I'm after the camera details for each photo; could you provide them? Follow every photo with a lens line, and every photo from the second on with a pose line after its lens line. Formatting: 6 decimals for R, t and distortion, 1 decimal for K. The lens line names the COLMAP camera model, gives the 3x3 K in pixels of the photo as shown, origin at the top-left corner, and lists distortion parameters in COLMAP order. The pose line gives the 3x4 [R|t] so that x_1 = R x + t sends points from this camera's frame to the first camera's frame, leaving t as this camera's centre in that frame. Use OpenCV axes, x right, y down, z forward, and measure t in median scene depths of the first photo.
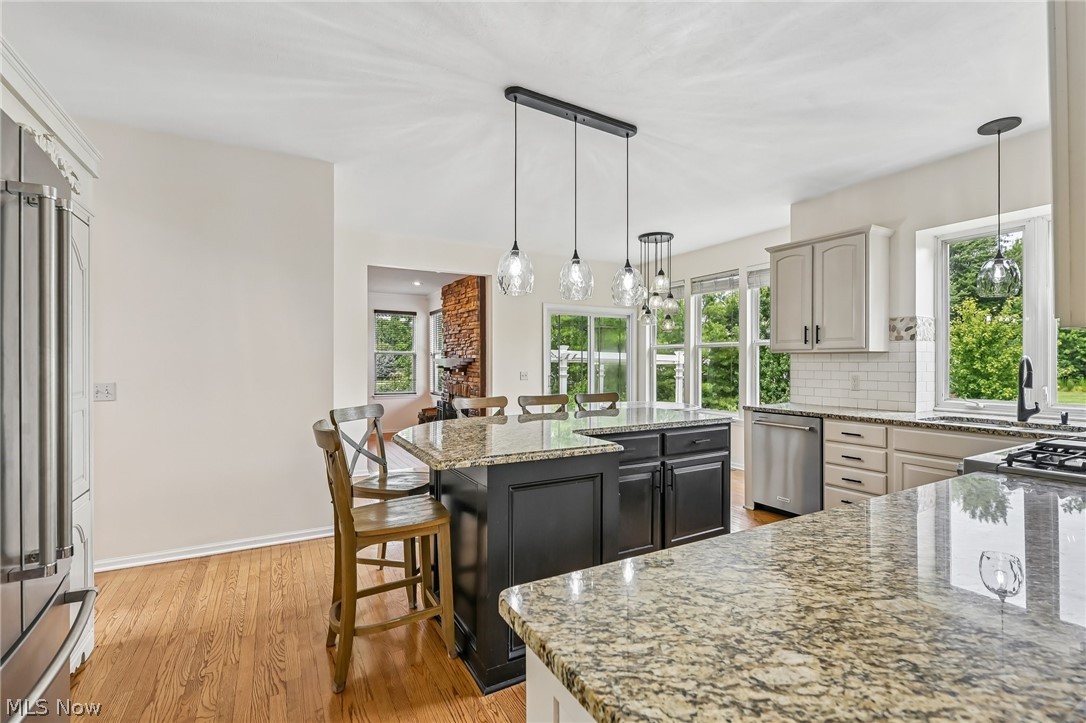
lens RADIAL K [[486.7, 0, 546.6], [0, 486.7, 365.5], [0, 0, 1]] dist [-0.002641, -0.001546]
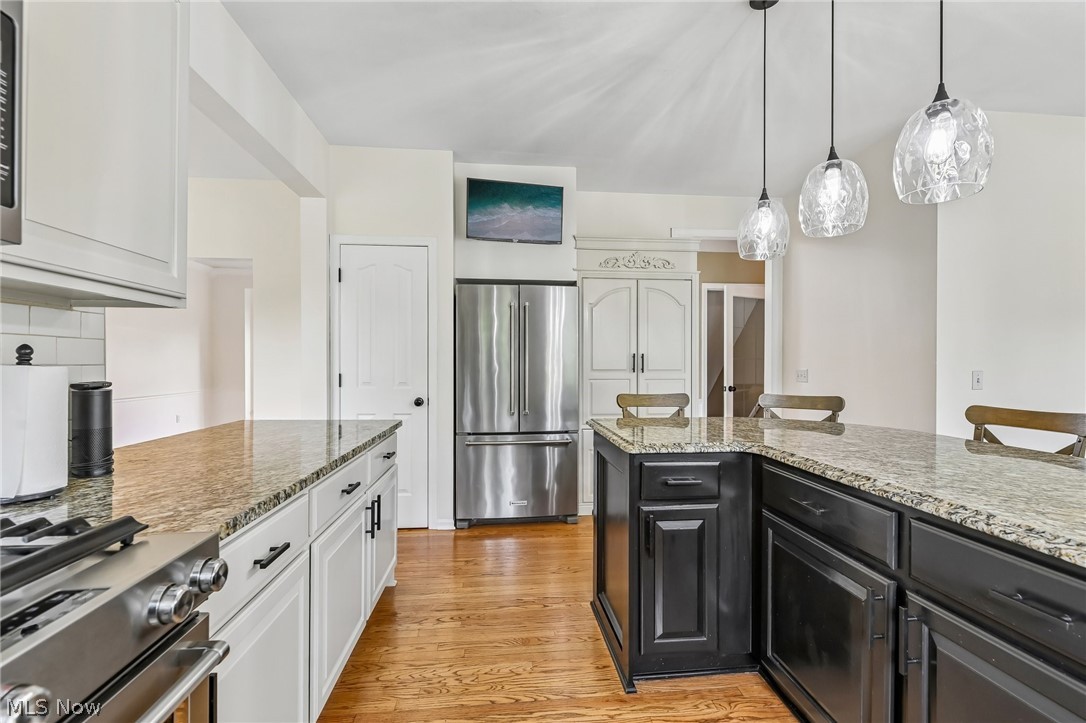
lens RADIAL K [[487.4, 0, 545.4], [0, 487.4, 367.6], [0, 0, 1]] dist [0.002940, -0.003579]
pose [[-0.413731, 0.005677, -0.910381, 0.485149], [-0.009188, 0.999904, 0.010410, 0.013682], [0.910353, 0.012671, -0.413639, 0.613272]]
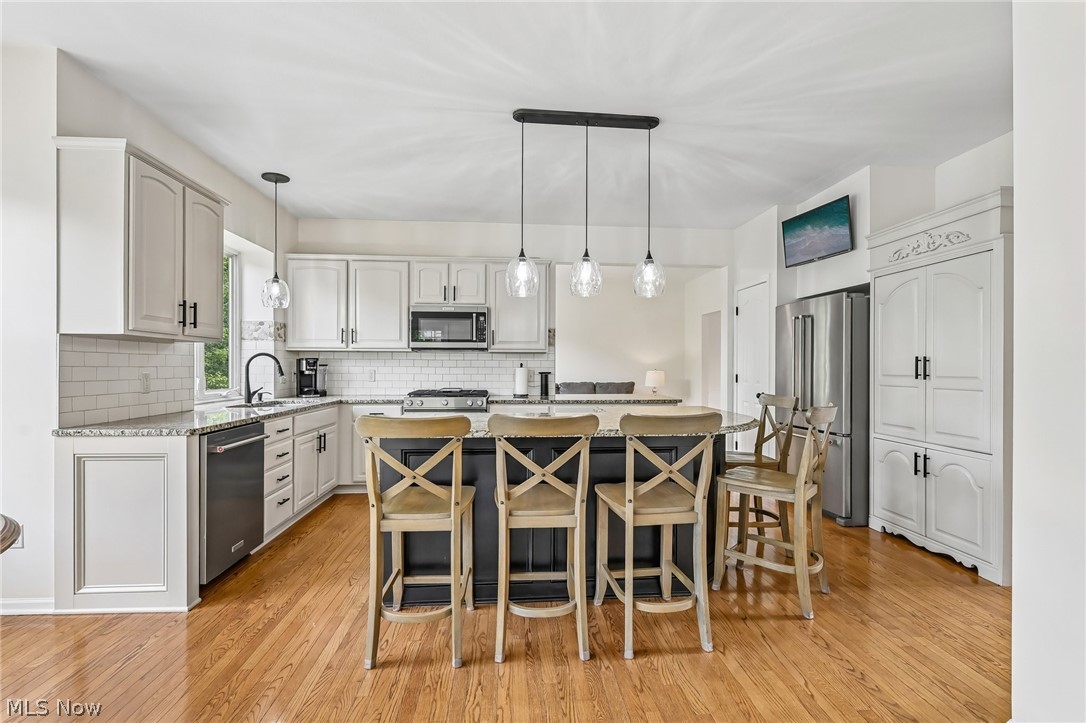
lens RADIAL K [[487.4, 0, 545.4], [0, 487.4, 367.6], [0, 0, 1]] dist [0.002940, -0.003579]
pose [[-0.905494, -0.003396, 0.424345, -0.202897], [0.000120, 0.999966, 0.008257, 0.006979], [-0.424358, 0.007527, -0.905463, 1.318390]]
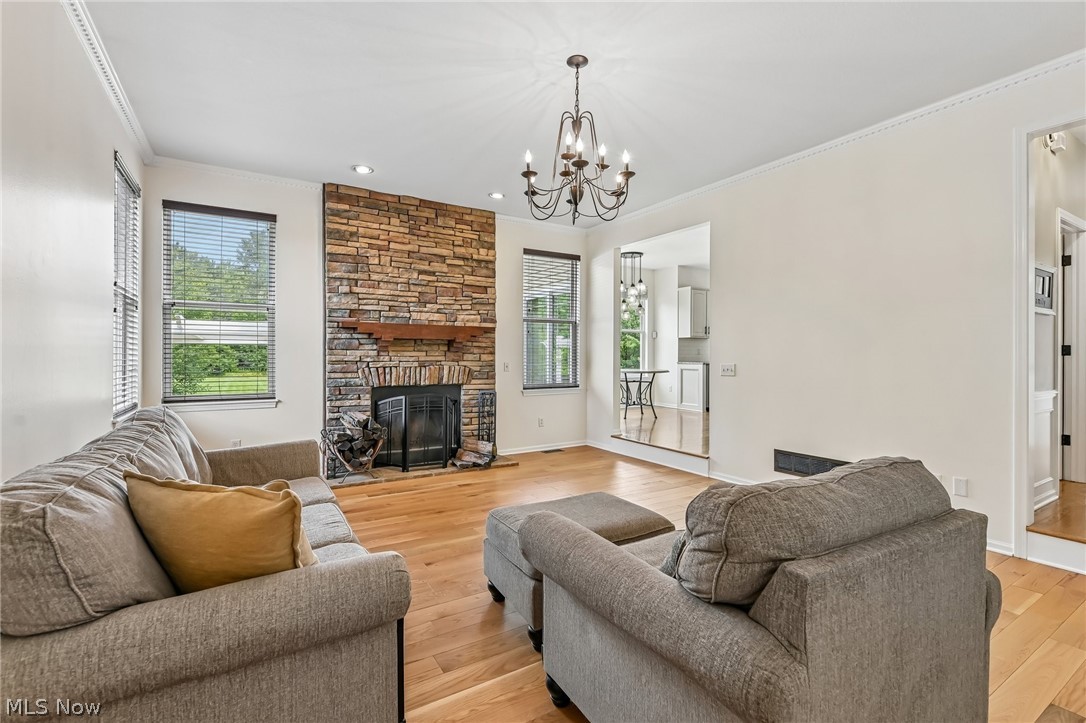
lens RADIAL K [[487.4, 0, 545.4], [0, 487.4, 367.6], [0, 0, 1]] dist [0.002940, -0.003579]
pose [[-0.038404, -0.026082, 0.998922, -1.619324], [0.008300, 0.999617, 0.026419, 0.043343], [-0.999228, 0.009306, -0.038172, 1.728220]]
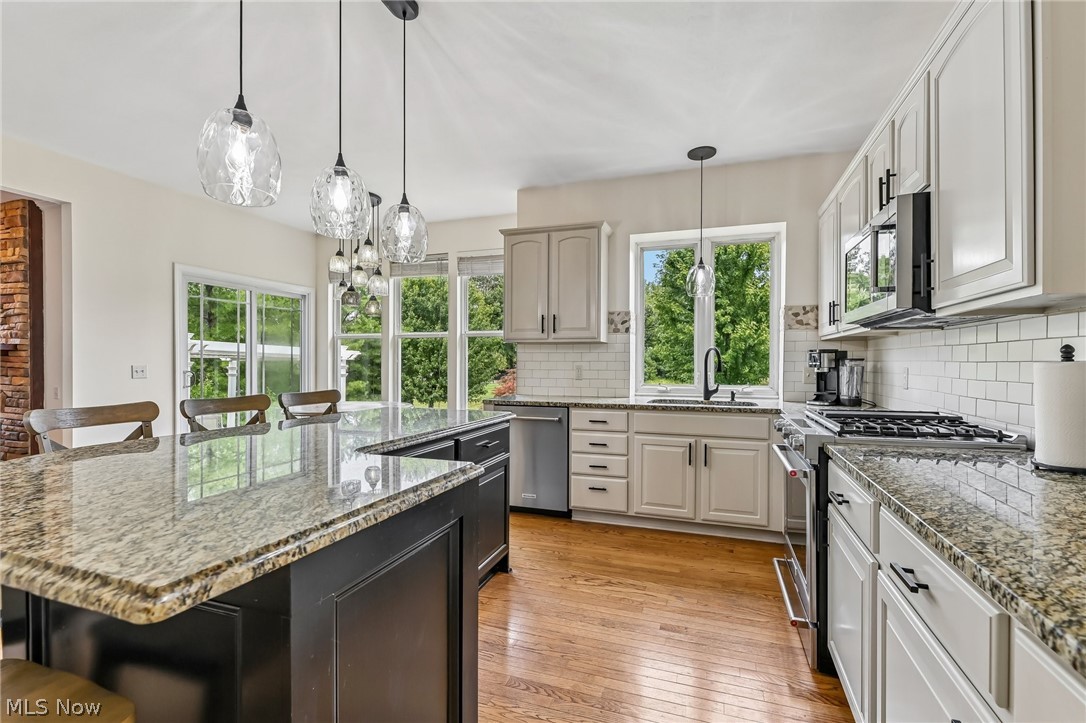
lens RADIAL K [[486.3, 0, 547.3], [0, 486.3, 367.9], [0, 0, 1]] dist [0.000496, -0.000782]
pose [[0.749848, -0.004254, 0.661596, -0.100368], [0.000288, 0.999981, 0.006104, 0.018350], [-0.661610, -0.004387, 0.749835, 0.244680]]
